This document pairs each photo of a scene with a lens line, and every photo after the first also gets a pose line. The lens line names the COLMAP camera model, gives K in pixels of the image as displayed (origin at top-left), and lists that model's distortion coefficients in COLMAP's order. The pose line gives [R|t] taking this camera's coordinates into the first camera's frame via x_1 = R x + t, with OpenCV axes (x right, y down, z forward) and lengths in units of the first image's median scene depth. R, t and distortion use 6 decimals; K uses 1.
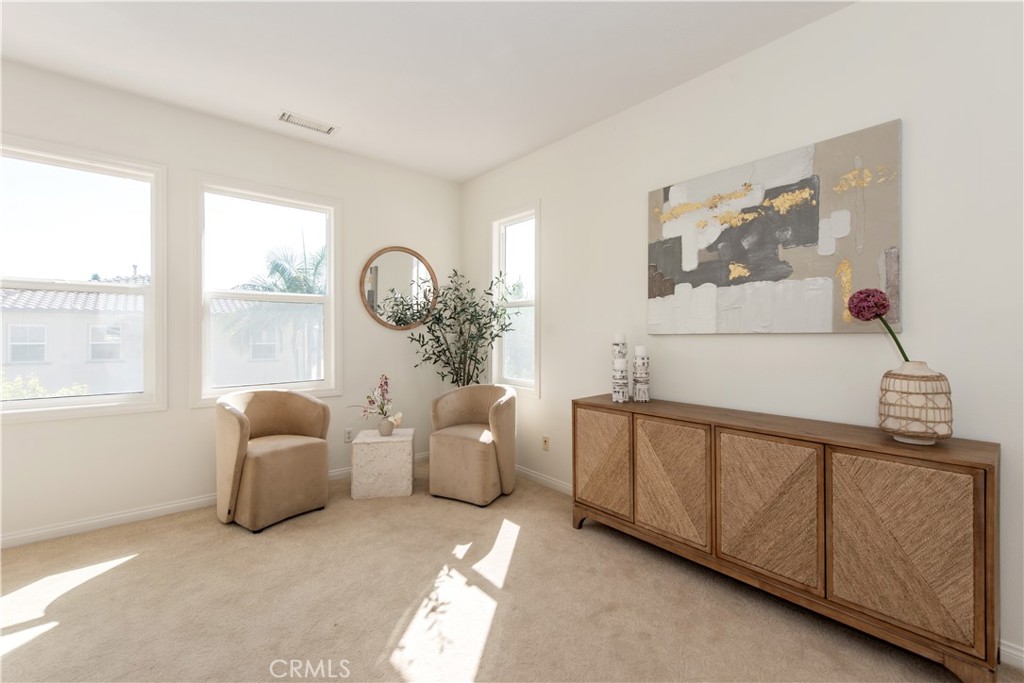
lens RADIAL K [[431.6, 0, 518.4], [0, 431.6, 333.7], [0, 0, 1]] dist [0.002058, -0.000019]
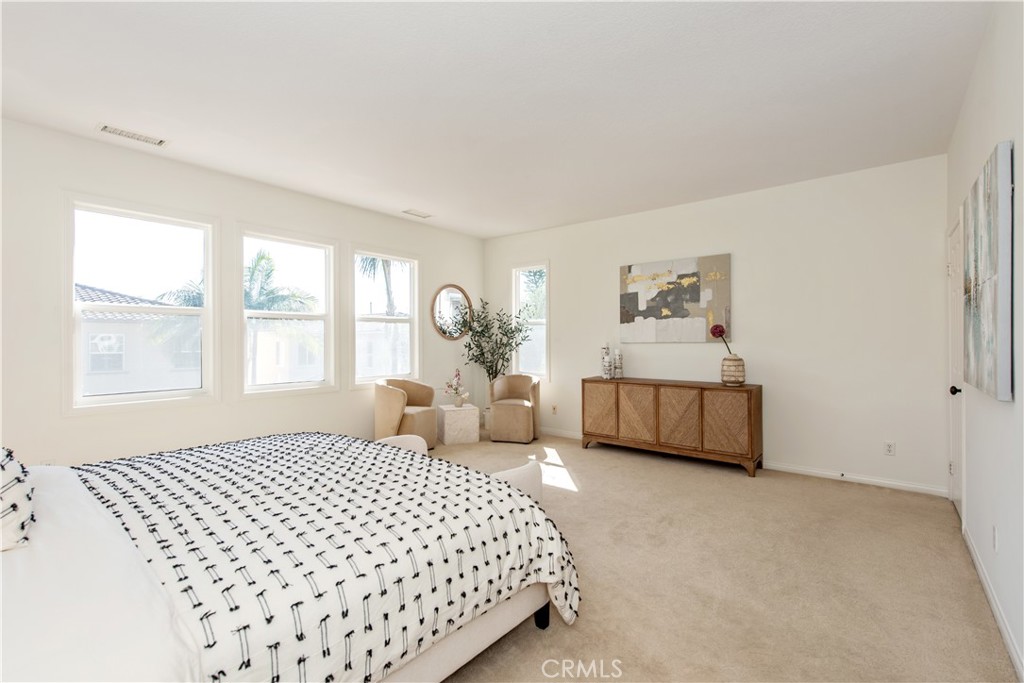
lens RADIAL K [[464.0, 0, 516.6], [0, 464.0, 333.9], [0, 0, 1]] dist [0.014690, -0.000313]
pose [[0.981312, -0.000824, 0.192424, -0.529441], [0.003296, 0.999916, -0.012526, -0.013859], [-0.192397, 0.012926, 0.981232, -0.889814]]
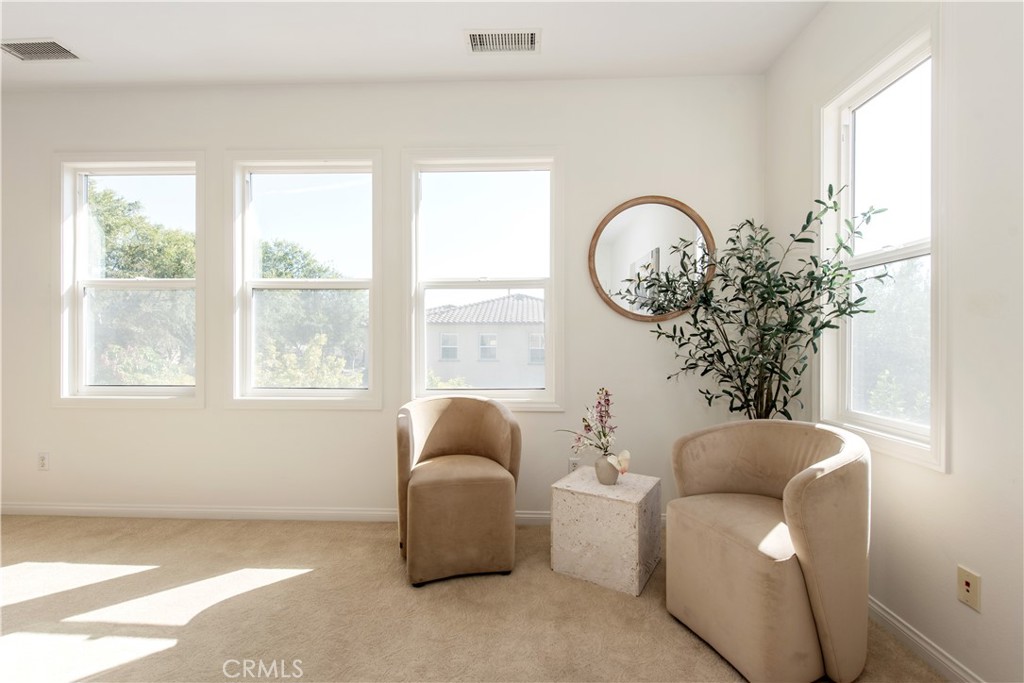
lens RADIAL K [[436.5, 0, 512.0], [0, 436.5, 341.5], [0, 0, 1]] dist [0.003758, -0.000511]
pose [[0.734890, 0.000258, -0.678186, 0.035047], [0.000397, 1.000000, 0.000811, 0.031202], [0.678186, -0.000865, 0.734890, 0.530827]]
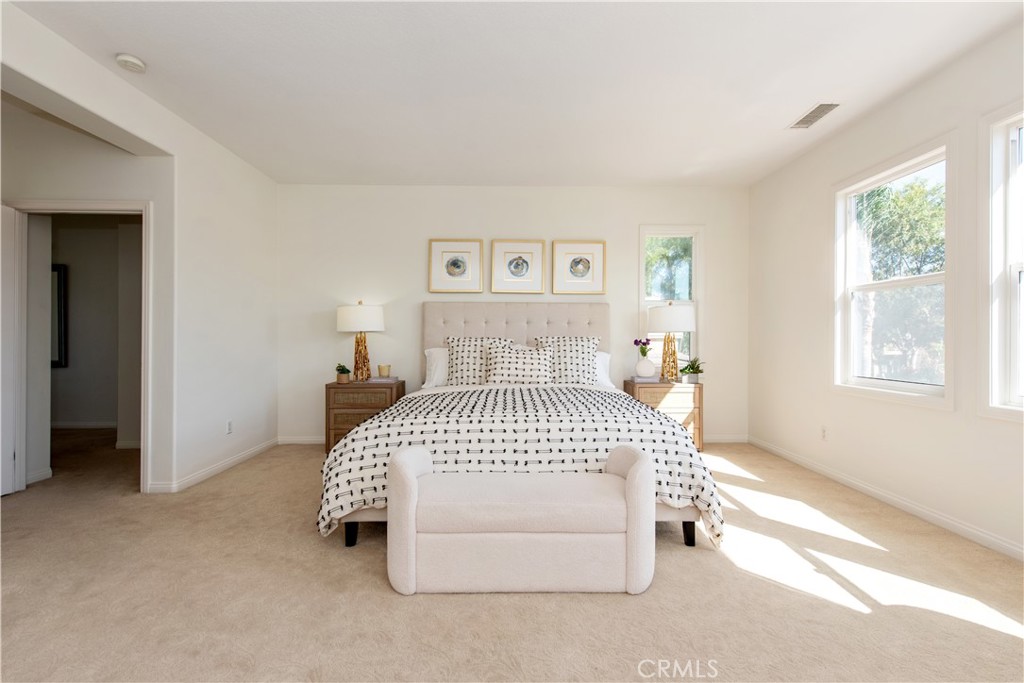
lens RADIAL K [[445.5, 0, 510.8], [0, 445.5, 337.7], [0, 0, 1]] dist [0.009982, -0.000455]
pose [[-0.637394, -0.003441, -0.770531, 0.153677], [0.001269, 0.999984, -0.005515, 0.034431], [0.770537, -0.004493, -0.637379, 0.673608]]
